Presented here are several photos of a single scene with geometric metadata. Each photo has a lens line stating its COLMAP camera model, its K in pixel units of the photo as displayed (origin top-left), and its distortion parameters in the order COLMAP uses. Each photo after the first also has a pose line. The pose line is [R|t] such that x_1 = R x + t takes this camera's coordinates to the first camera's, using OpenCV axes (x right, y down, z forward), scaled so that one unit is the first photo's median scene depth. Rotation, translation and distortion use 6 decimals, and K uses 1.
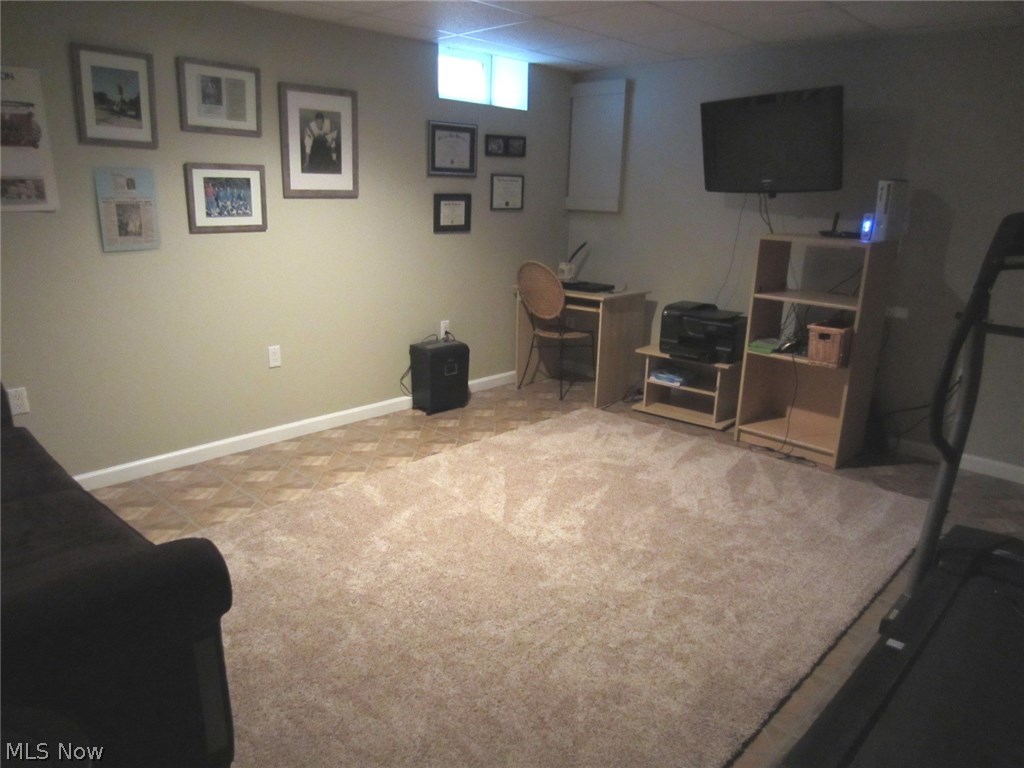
lens RADIAL K [[731.7, 0, 506.3], [0, 731.7, 377.7], [0, 0, 1]] dist [-0.015151, 0.005366]
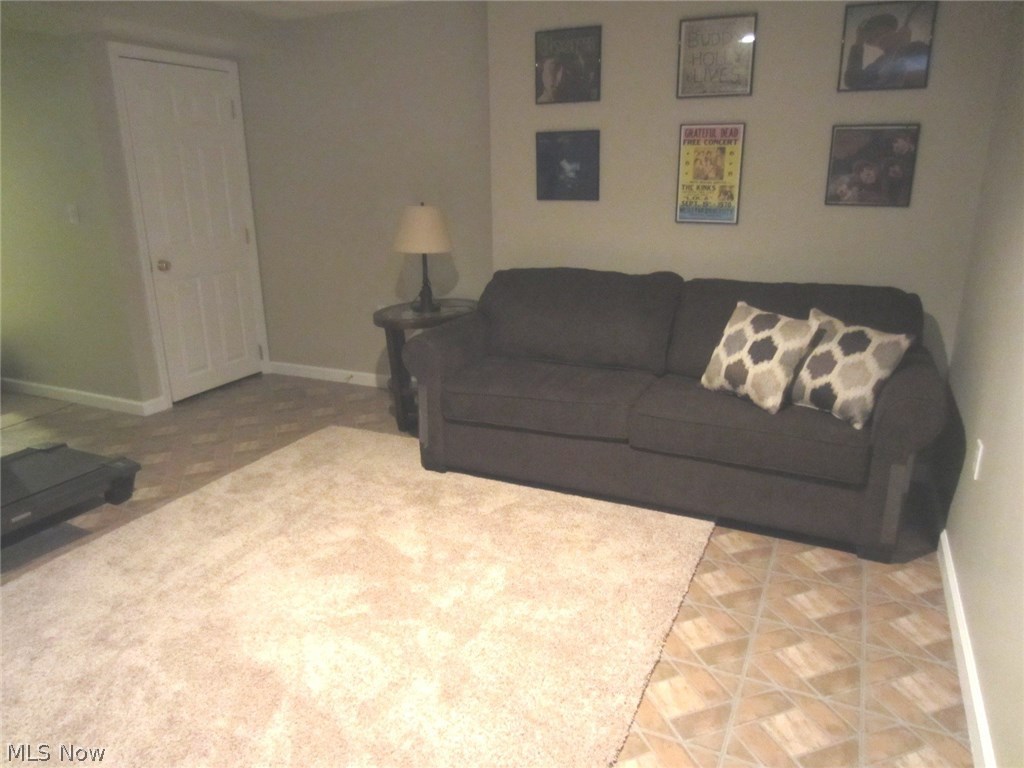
lens RADIAL K [[731.7, 0, 506.3], [0, 731.7, 377.7], [0, 0, 1]] dist [-0.015151, 0.005366]
pose [[-0.947850, 0.073437, -0.310141, -0.003688], [-0.095844, 0.862376, 0.497113, -0.302232], [0.303964, 0.500914, -0.810365, 1.197276]]
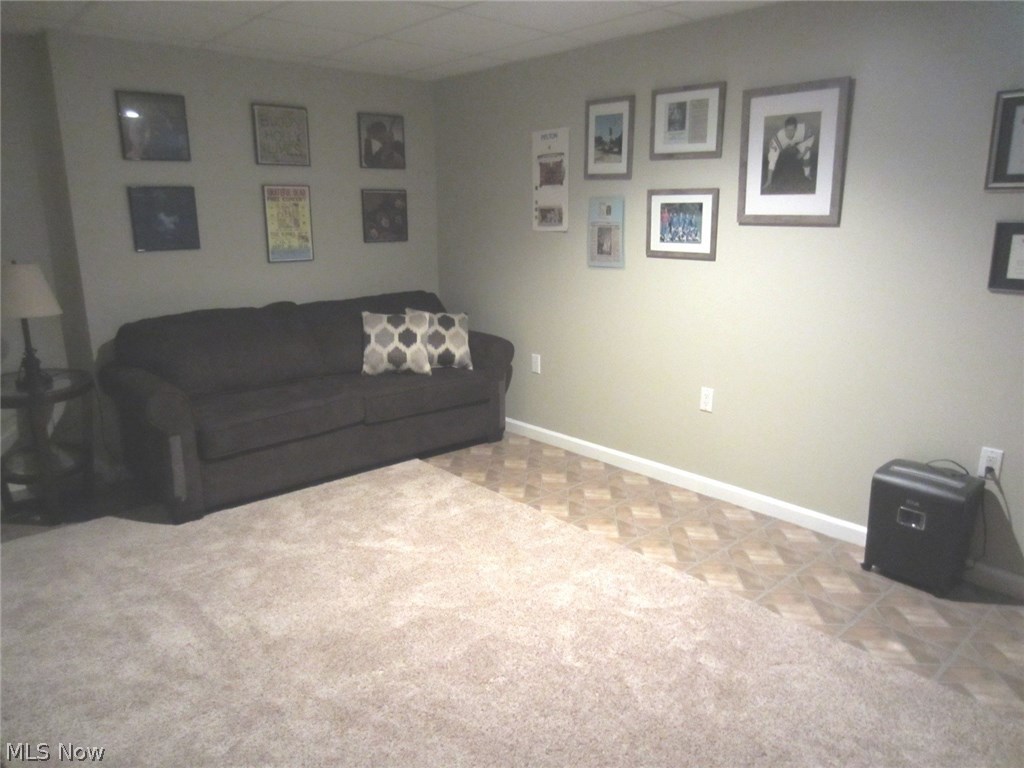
lens RADIAL K [[731.7, 0, 506.3], [0, 731.7, 377.7], [0, 0, 1]] dist [-0.015151, 0.005366]
pose [[-0.085864, 0.203562, -0.975290, 0.622311], [-0.252051, 0.942623, 0.218934, -0.204073], [0.963897, 0.264621, -0.029630, 0.845185]]
